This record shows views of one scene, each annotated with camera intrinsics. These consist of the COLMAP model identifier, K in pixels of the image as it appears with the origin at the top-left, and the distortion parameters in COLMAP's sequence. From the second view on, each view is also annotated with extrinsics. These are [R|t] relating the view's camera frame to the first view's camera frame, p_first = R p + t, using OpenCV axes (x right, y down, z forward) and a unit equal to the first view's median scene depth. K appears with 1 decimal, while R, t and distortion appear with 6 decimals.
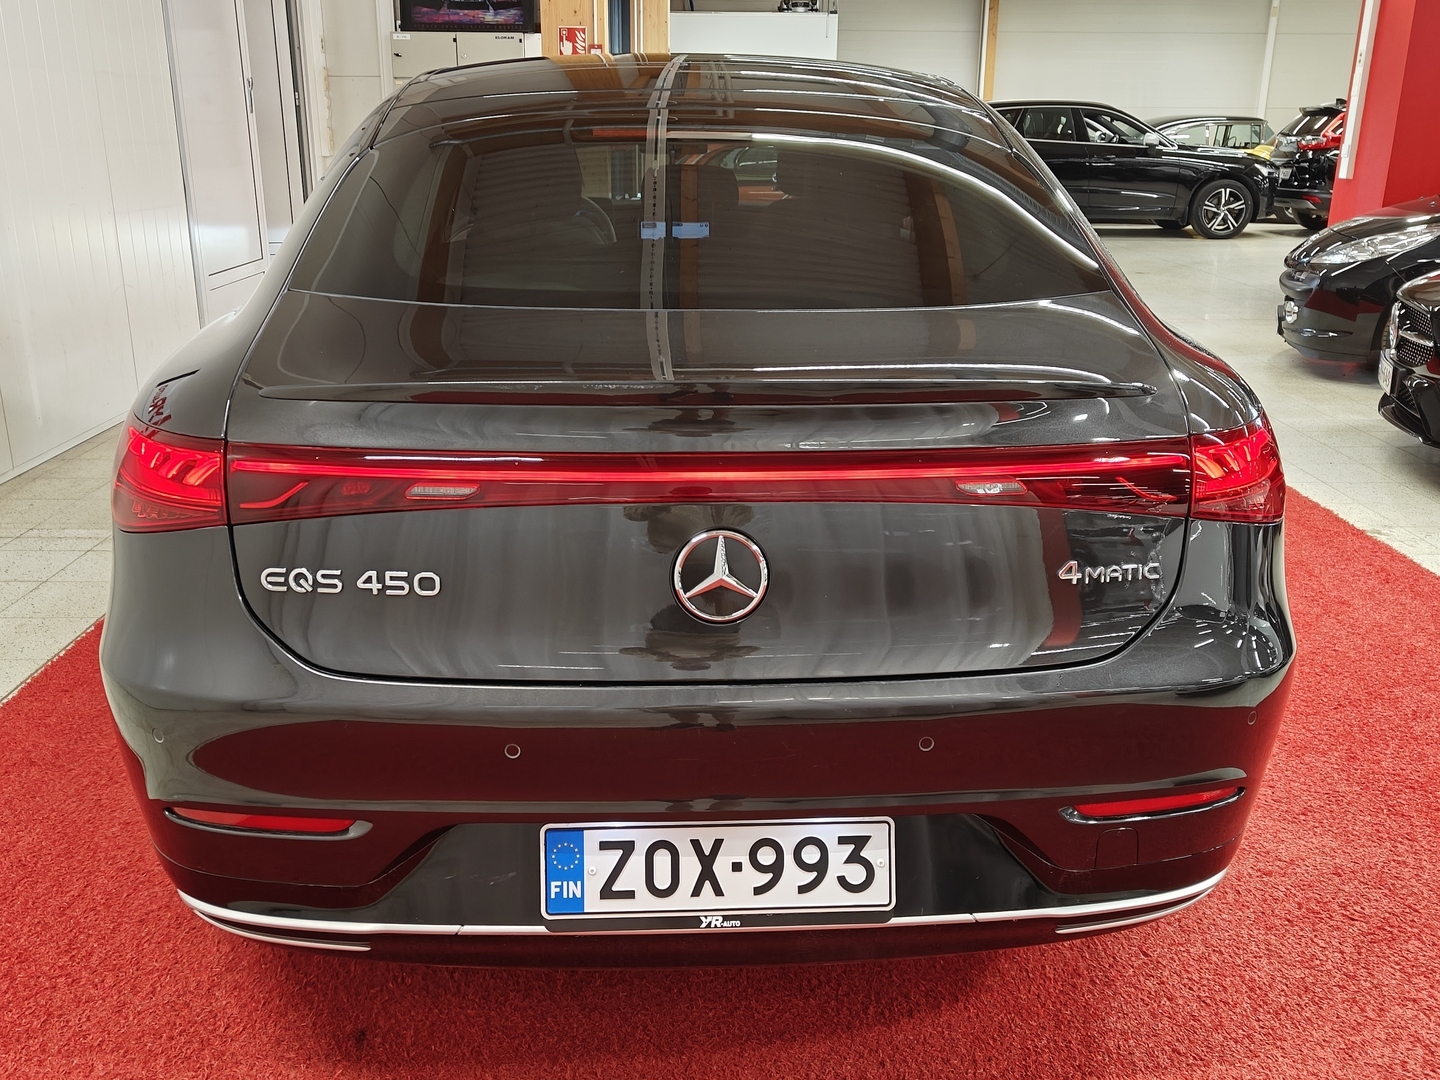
lens RADIAL K [[1274.6, 0, 720.0], [0, 1274.6, 540.0], [0, 0, 1]] dist [0.052294, -0.005299]
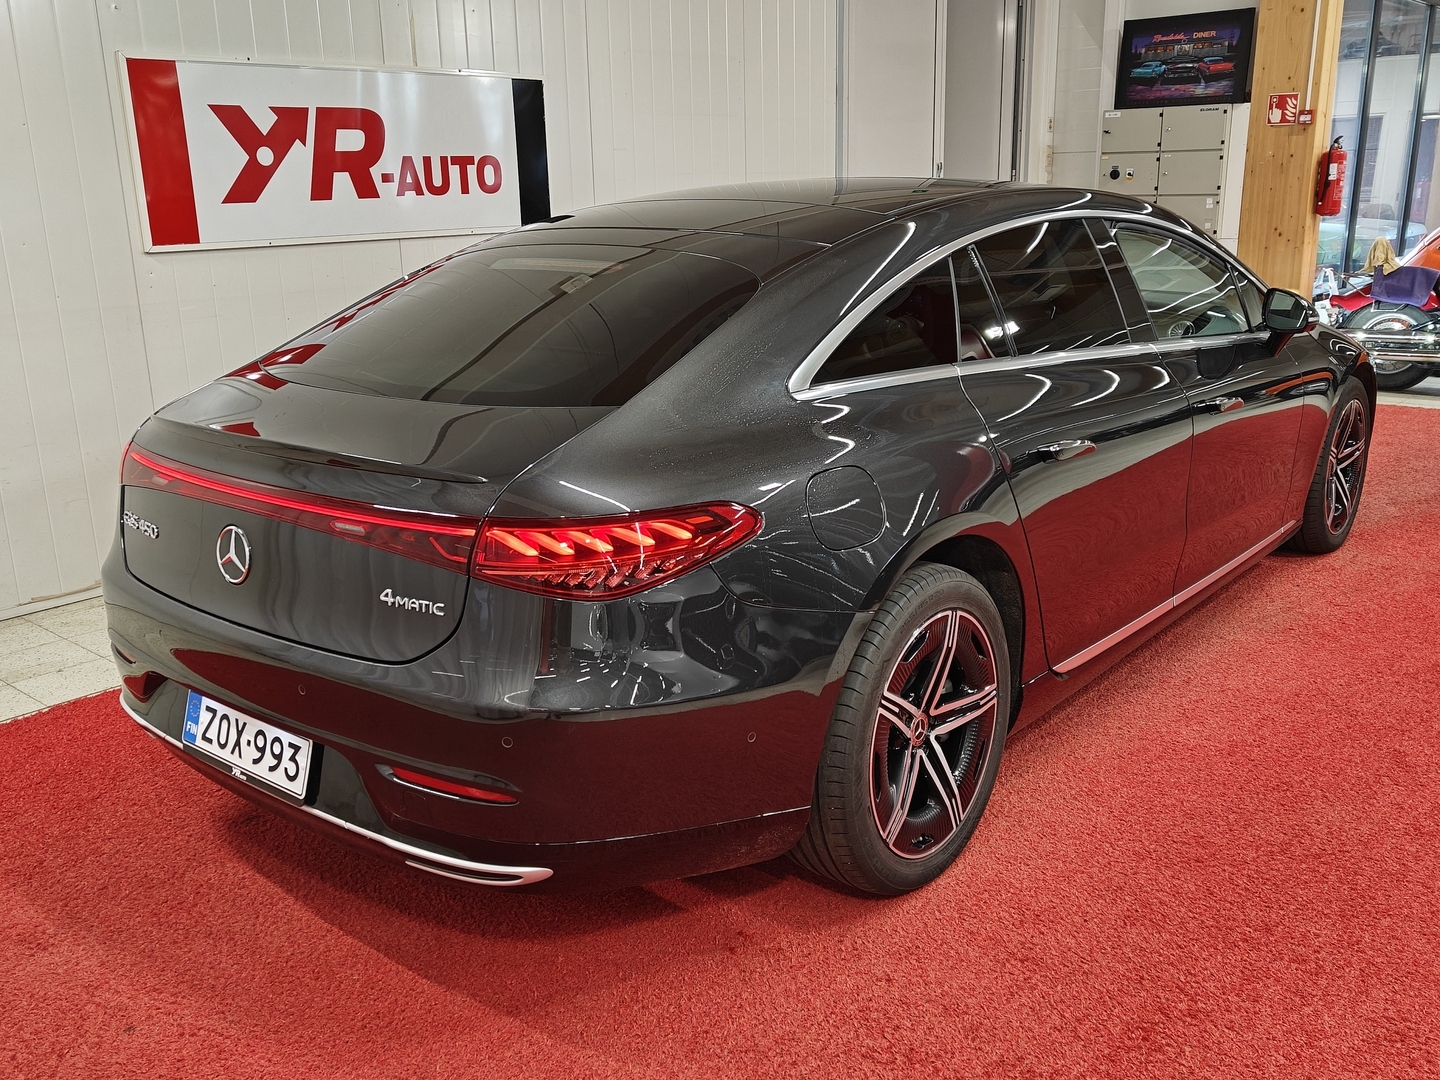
lens RADIAL K [[1287.5, 0, 720.0], [0, 1287.5, 540.0], [0, 0, 1]] dist [-0.000977, 0.002993]
pose [[0.744636, 0.161662, -0.647597, 1.429010], [-0.183443, 0.982431, 0.034317, -0.149507], [0.641767, 0.093244, 0.761210, 0.145307]]
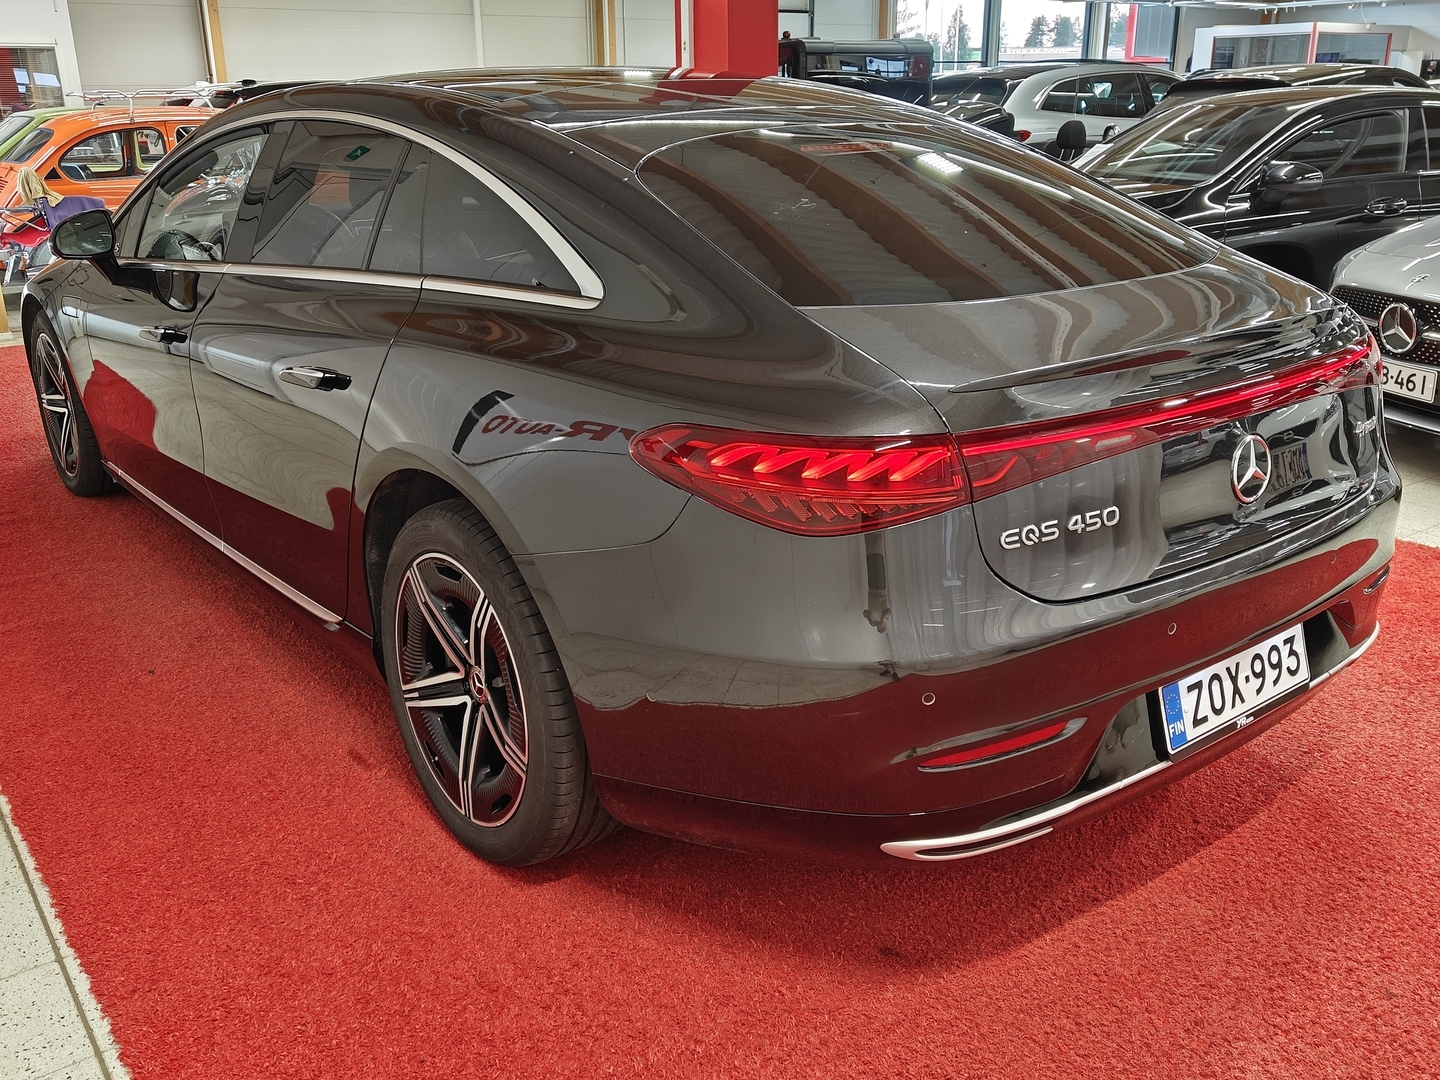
lens RADIAL K [[1287.5, 0, 720.0], [0, 1287.5, 540.0], [0, 0, 1]] dist [-0.000977, 0.002993]
pose [[0.813897, -0.203263, 0.544294, -1.187264], [0.198729, 0.977696, 0.067949, -0.101536], [-0.545966, 0.052864, 0.836138, 0.134266]]
